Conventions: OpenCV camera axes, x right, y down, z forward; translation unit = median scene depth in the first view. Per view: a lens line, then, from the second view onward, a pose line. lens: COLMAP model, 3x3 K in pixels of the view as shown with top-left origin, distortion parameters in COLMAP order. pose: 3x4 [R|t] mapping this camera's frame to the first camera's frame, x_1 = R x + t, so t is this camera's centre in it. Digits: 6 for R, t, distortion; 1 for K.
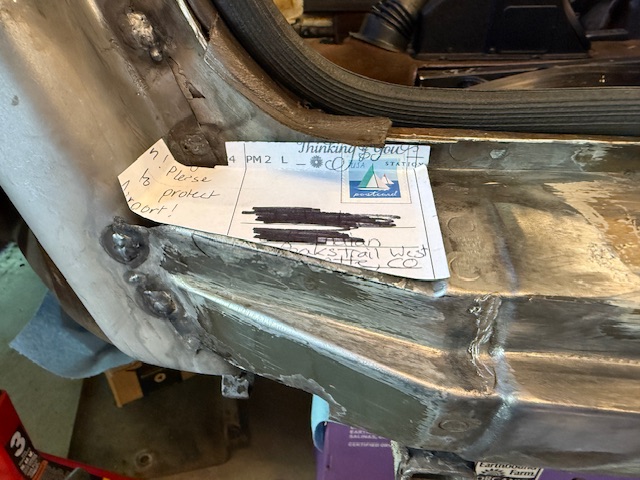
lens RADIAL K [[447.8, 0, 317.9], [0, 447.8, 242.8], [0, 0, 1]] dist [-0.006390, -0.002007]
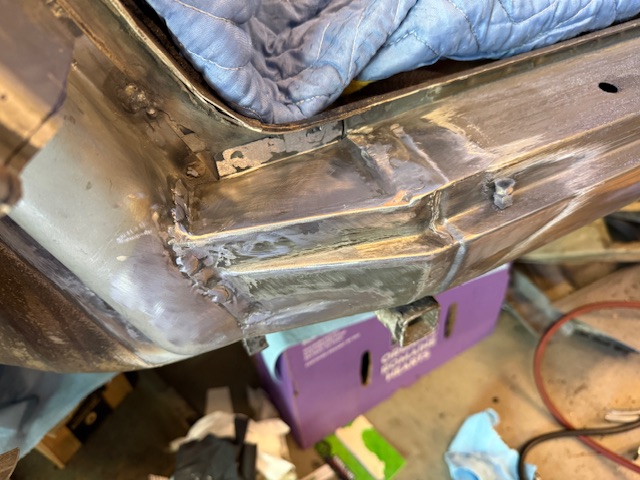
lens RADIAL K [[447.8, 0, 321.3], [0, 447.8, 238.4], [0, 0, 1]] dist [-0.006390, -0.002007]
pose [[0.832050, -0.404377, 0.379701, -0.669538], [0.366221, 0.914585, 0.171511, -0.163867], [-0.416624, -0.003651, 0.909072, -0.365846]]
